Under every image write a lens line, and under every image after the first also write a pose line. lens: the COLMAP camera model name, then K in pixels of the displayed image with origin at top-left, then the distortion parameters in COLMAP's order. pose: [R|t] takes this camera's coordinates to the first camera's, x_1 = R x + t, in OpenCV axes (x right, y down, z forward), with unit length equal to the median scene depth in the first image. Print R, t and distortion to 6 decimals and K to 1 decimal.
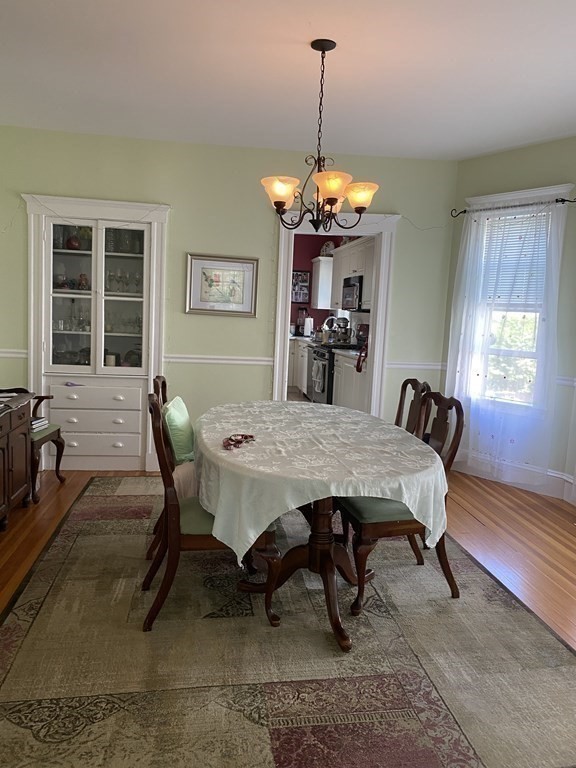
lens RADIAL K [[591.5, 0, 287.9], [0, 591.5, 388.5], [0, 0, 1]] dist [0.031787, -0.026926]
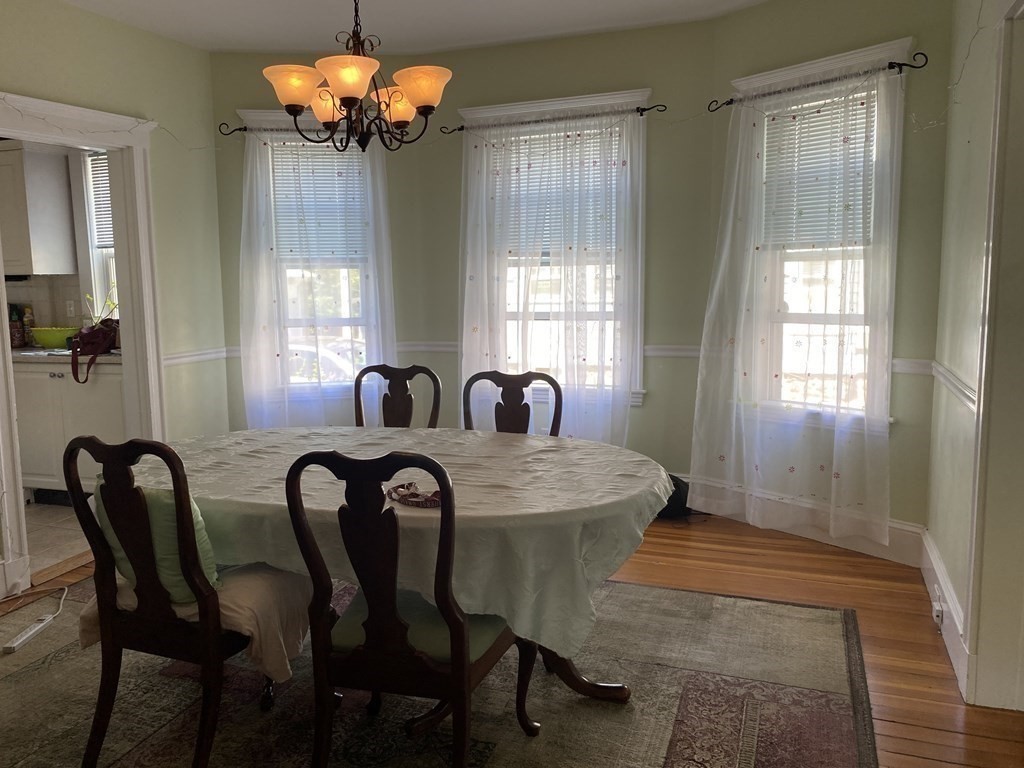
lens RADIAL K [[788.7, 0, 511.4], [0, 788.7, 376.2], [0, 0, 1]] dist [0.031787, -0.026926]
pose [[0.481887, -0.155679, 0.862293, -0.810181], [0.150460, 0.984175, 0.093601, -0.100876], [-0.863219, 0.084635, 0.497685, 0.573489]]
